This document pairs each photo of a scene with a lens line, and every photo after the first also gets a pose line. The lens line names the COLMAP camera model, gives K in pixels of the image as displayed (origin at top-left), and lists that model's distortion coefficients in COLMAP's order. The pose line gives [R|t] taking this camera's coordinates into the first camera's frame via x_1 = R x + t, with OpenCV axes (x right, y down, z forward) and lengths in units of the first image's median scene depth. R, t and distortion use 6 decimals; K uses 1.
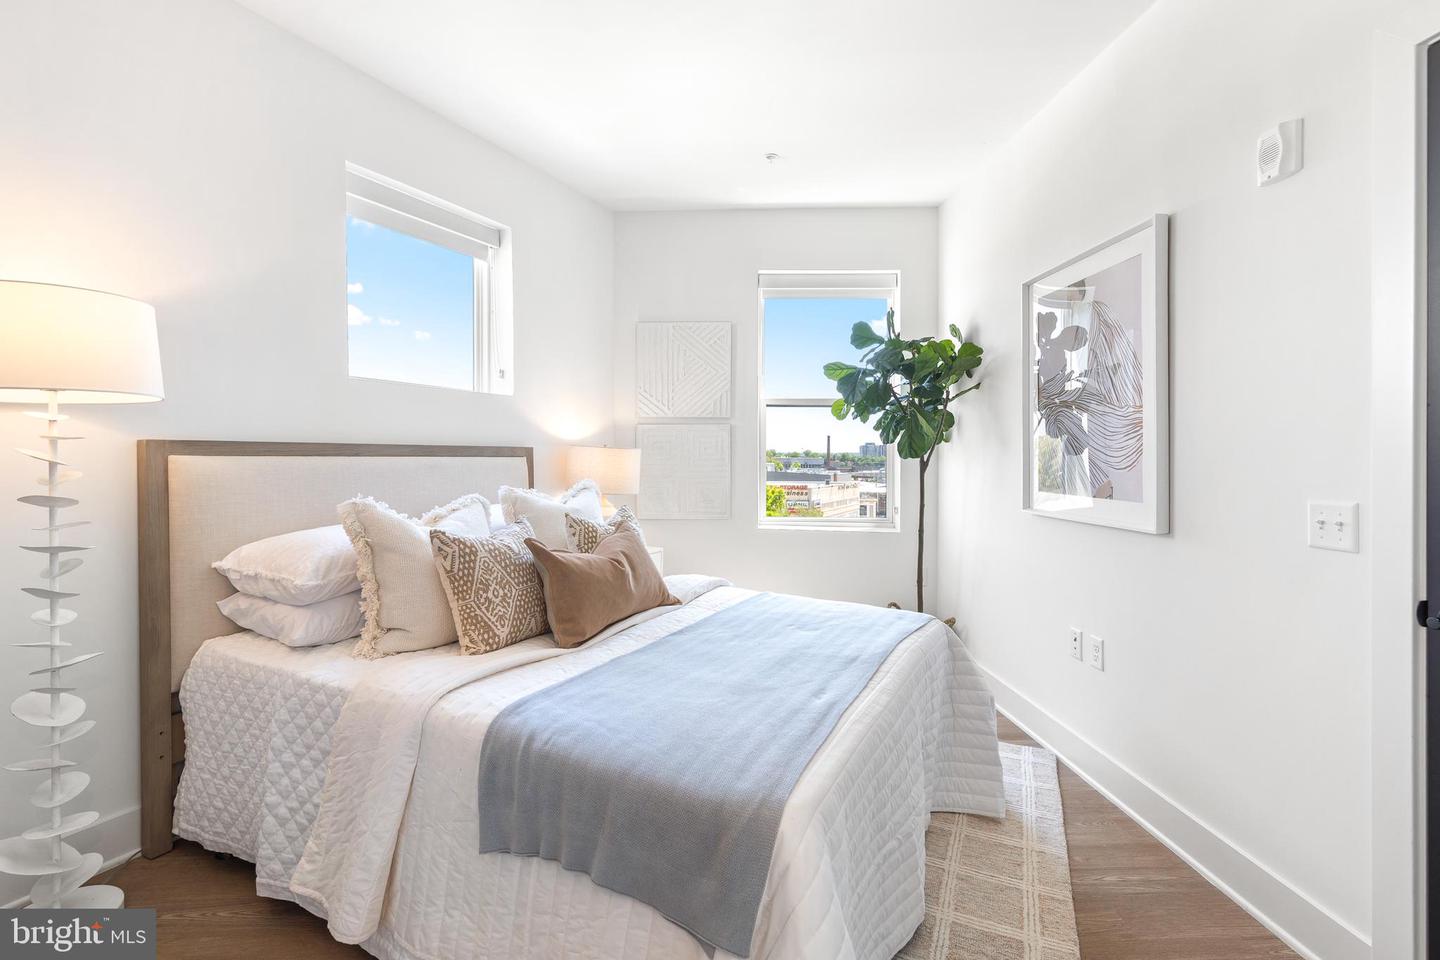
lens RADIAL K [[647.3, 0, 717.3], [0, 647.3, 486.8], [0, 0, 1]] dist [0.002144, 0.000574]
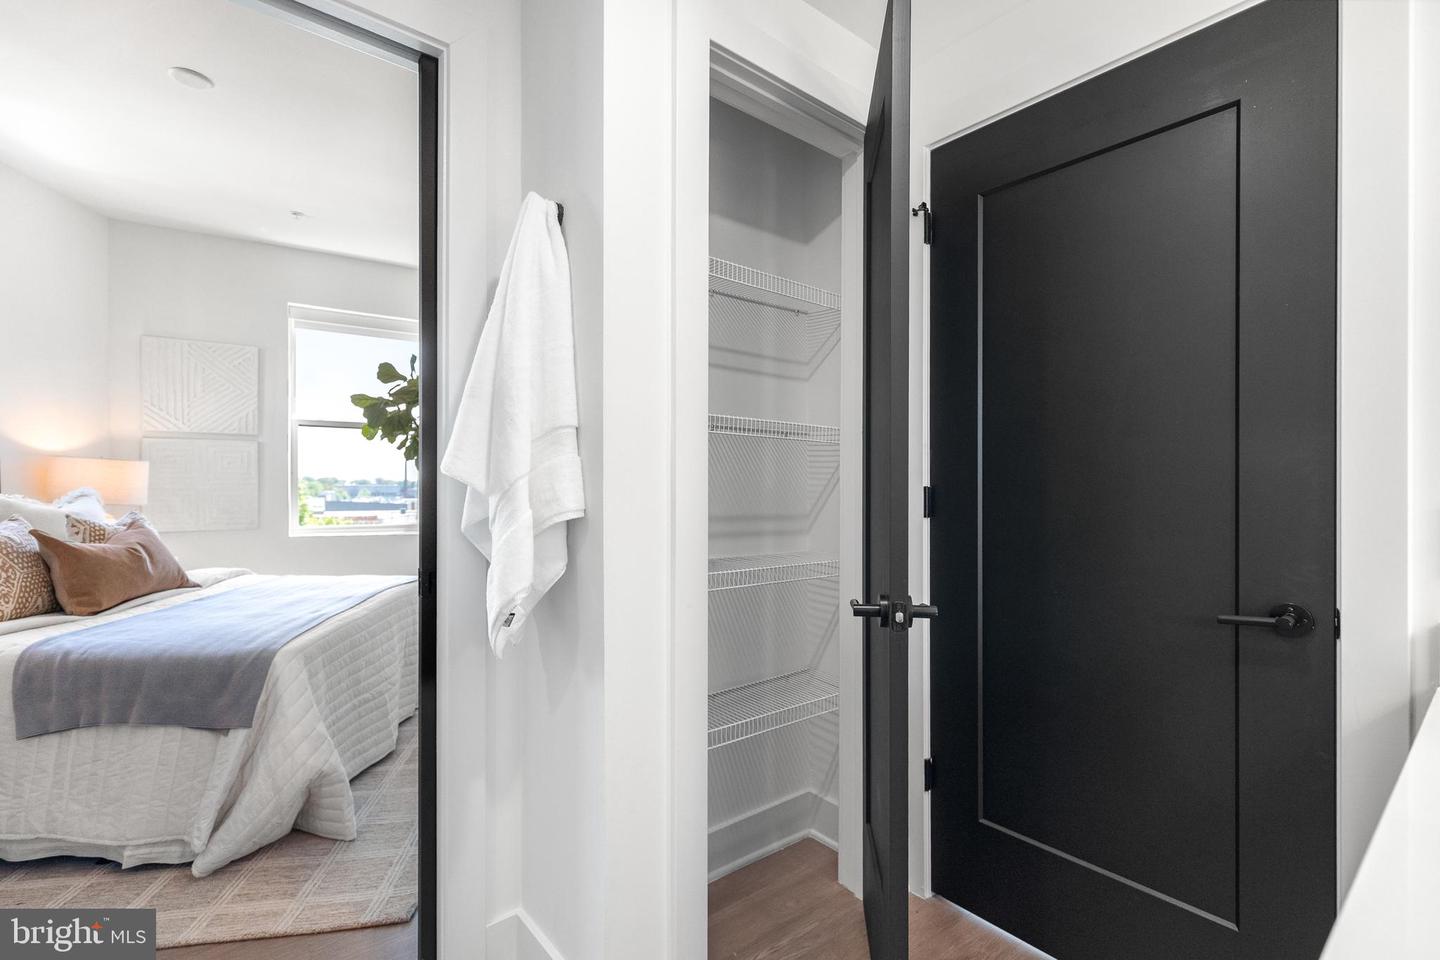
lens RADIAL K [[647.3, 0, 717.3], [0, 647.3, 486.8], [0, 0, 1]] dist [0.002144, 0.000574]
pose [[0.813232, -0.004822, 0.581920, 0.026151], [0.028450, 0.999099, -0.031480, 0.066413], [-0.581244, 0.042156, 0.812637, -0.598103]]
